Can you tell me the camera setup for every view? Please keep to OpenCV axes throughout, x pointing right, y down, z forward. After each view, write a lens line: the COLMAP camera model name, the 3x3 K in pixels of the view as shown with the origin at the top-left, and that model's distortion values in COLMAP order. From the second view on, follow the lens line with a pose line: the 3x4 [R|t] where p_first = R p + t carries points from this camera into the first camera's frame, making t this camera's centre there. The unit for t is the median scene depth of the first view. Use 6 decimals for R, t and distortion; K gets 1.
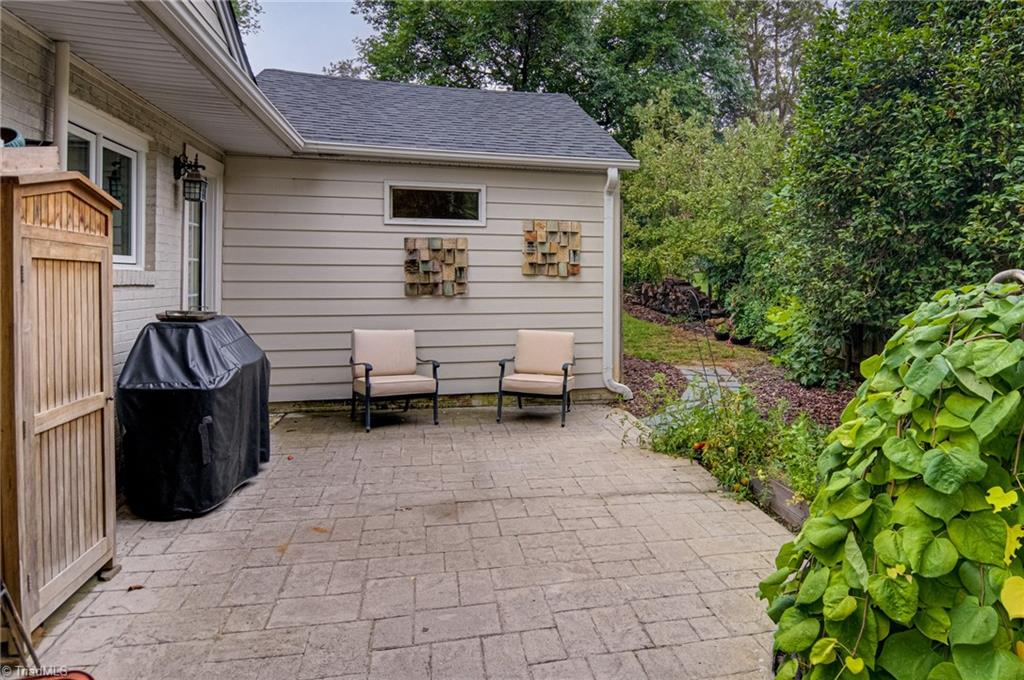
lens RADIAL K [[603.0, 0, 594.9], [0, 603.0, 278.4], [0, 0, 1]] dist [0.004263, -0.030622]
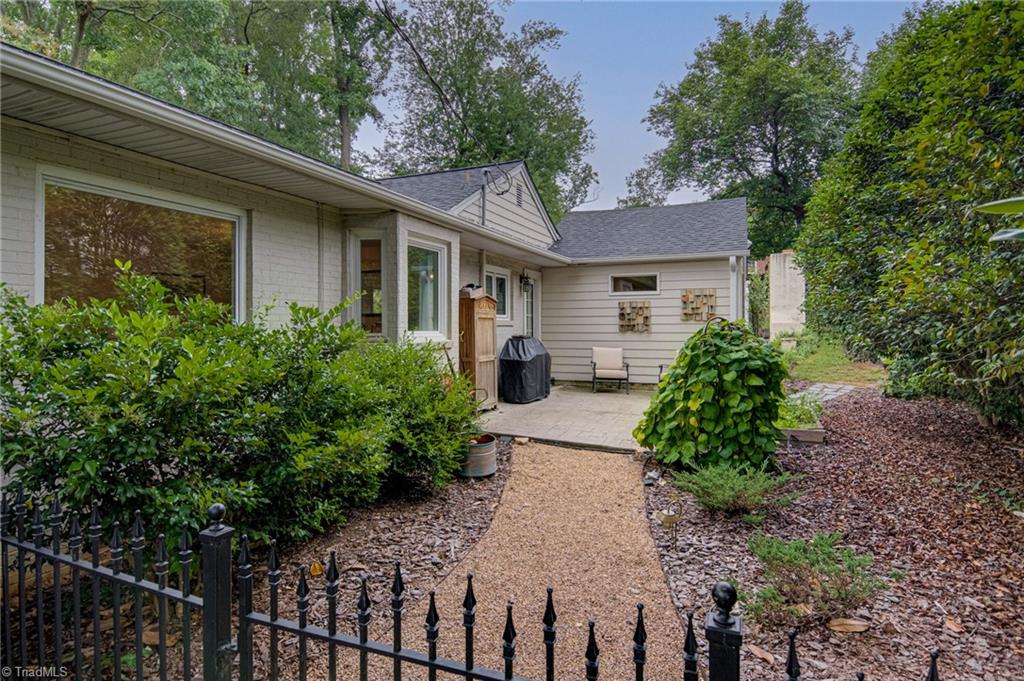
lens RADIAL K [[543.4, 0, 512.0], [0, 543.4, 340.5], [0, 0, 1]] dist [0.004493, -0.021486]
pose [[0.769608, 0.014264, -0.638357, 0.559361], [0.006227, 0.999535, 0.029842, 0.003605], [0.638486, -0.026942, 0.769162, -0.599697]]
